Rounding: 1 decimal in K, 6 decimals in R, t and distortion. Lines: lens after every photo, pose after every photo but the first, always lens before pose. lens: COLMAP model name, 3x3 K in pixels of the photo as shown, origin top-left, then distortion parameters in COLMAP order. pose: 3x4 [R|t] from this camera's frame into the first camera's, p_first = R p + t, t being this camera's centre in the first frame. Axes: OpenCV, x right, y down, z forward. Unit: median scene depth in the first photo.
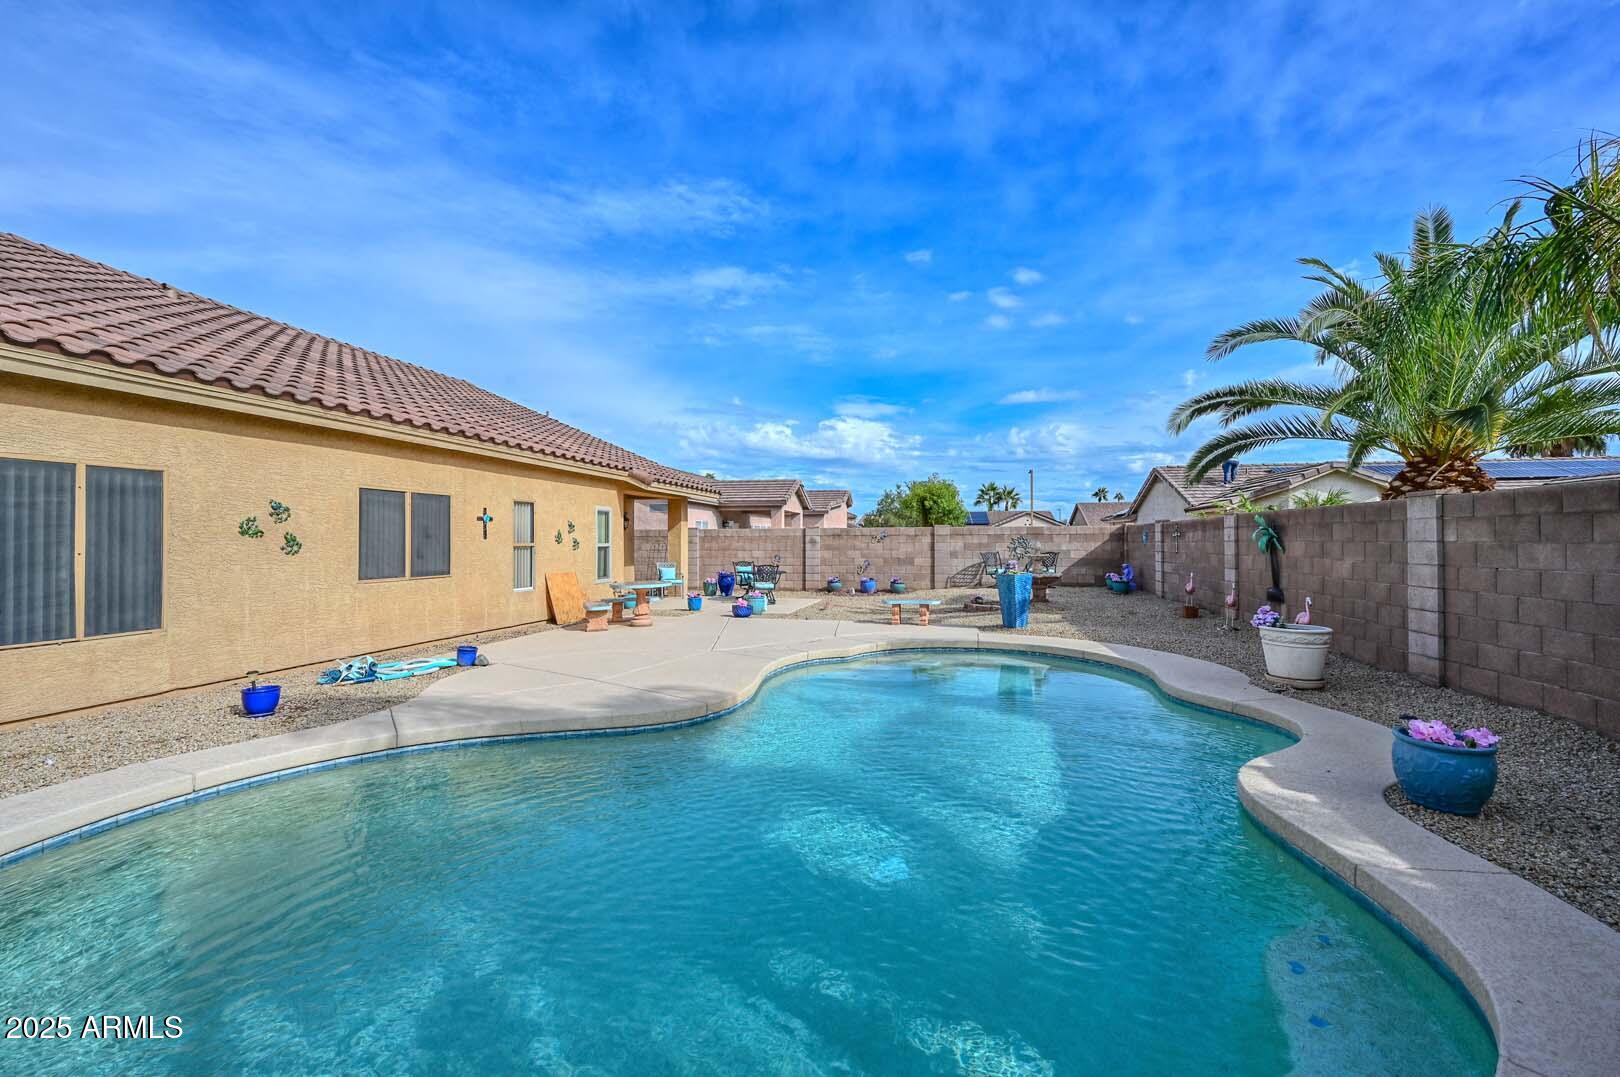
lens RADIAL K [[675.5, 0, 815.3], [0, 675.5, 537.7], [0, 0, 1]] dist [0.000944, 0.000073]
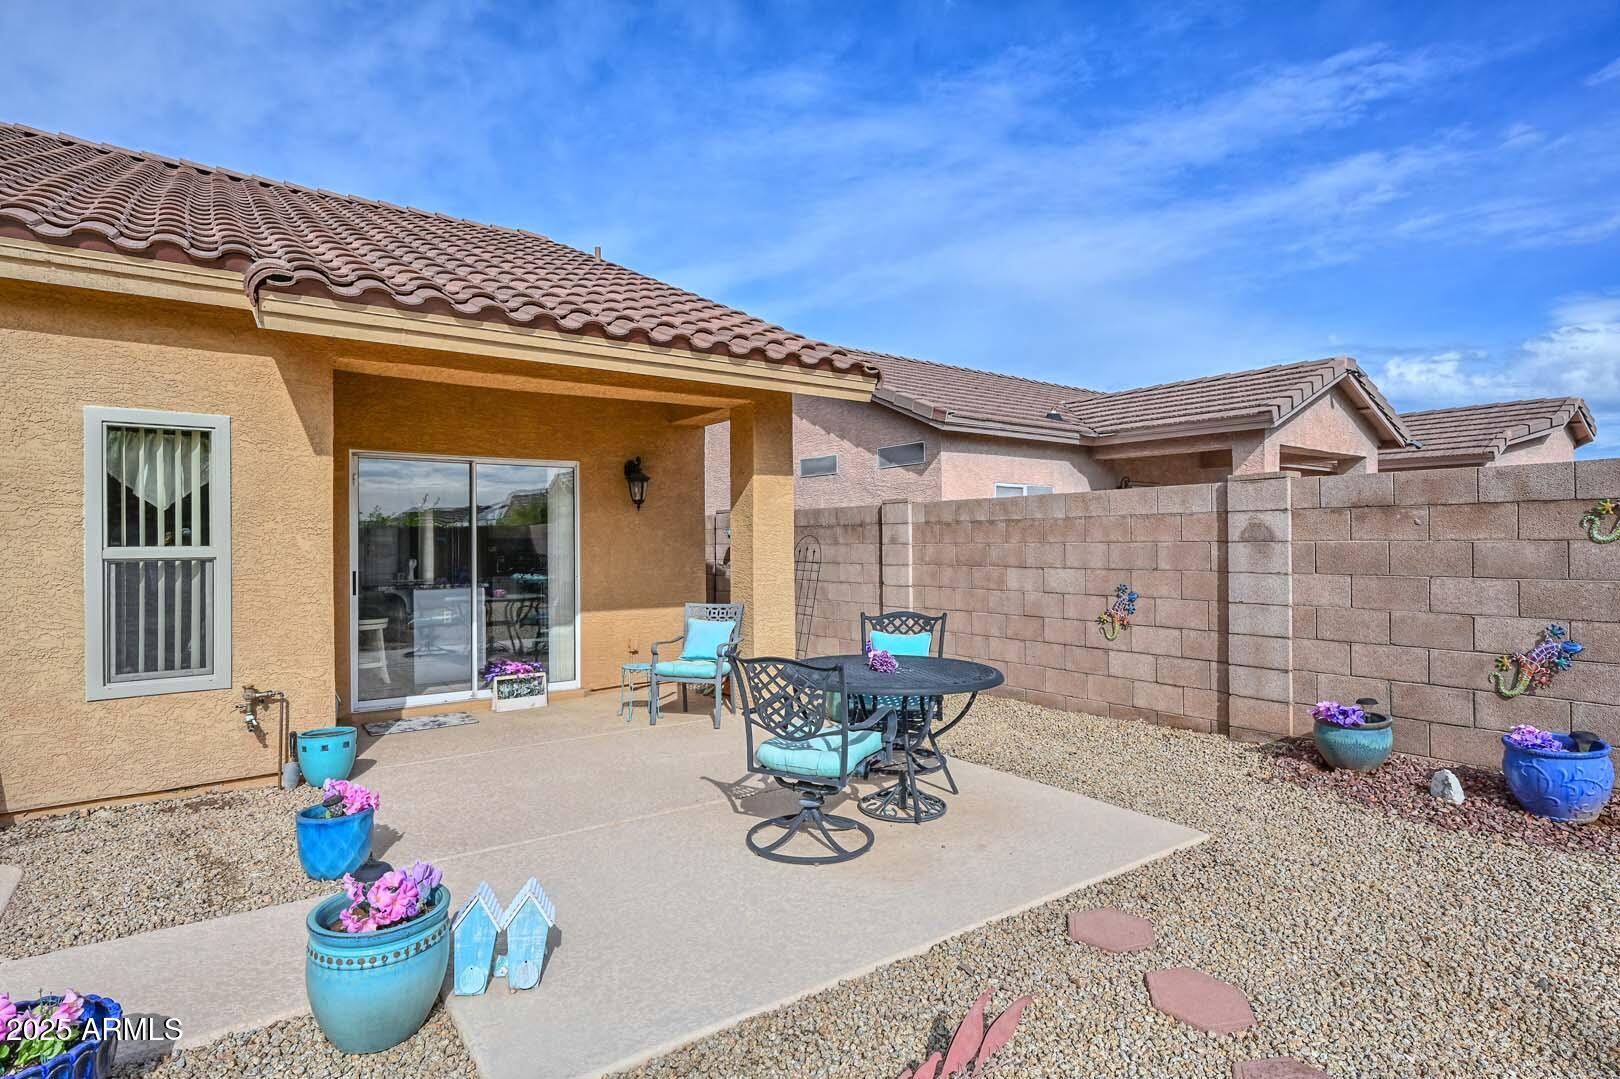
lens RADIAL K [[838.8, 0, 809.9], [0, 838.8, 539.1], [0, 0, 1]] dist [-0.000837, 0.000079]
pose [[0.763322, -0.007182, -0.645979, 0.067522], [0.006374, 0.999973, -0.003586, 0.006909], [0.645987, -0.001381, 0.763347, 0.668330]]
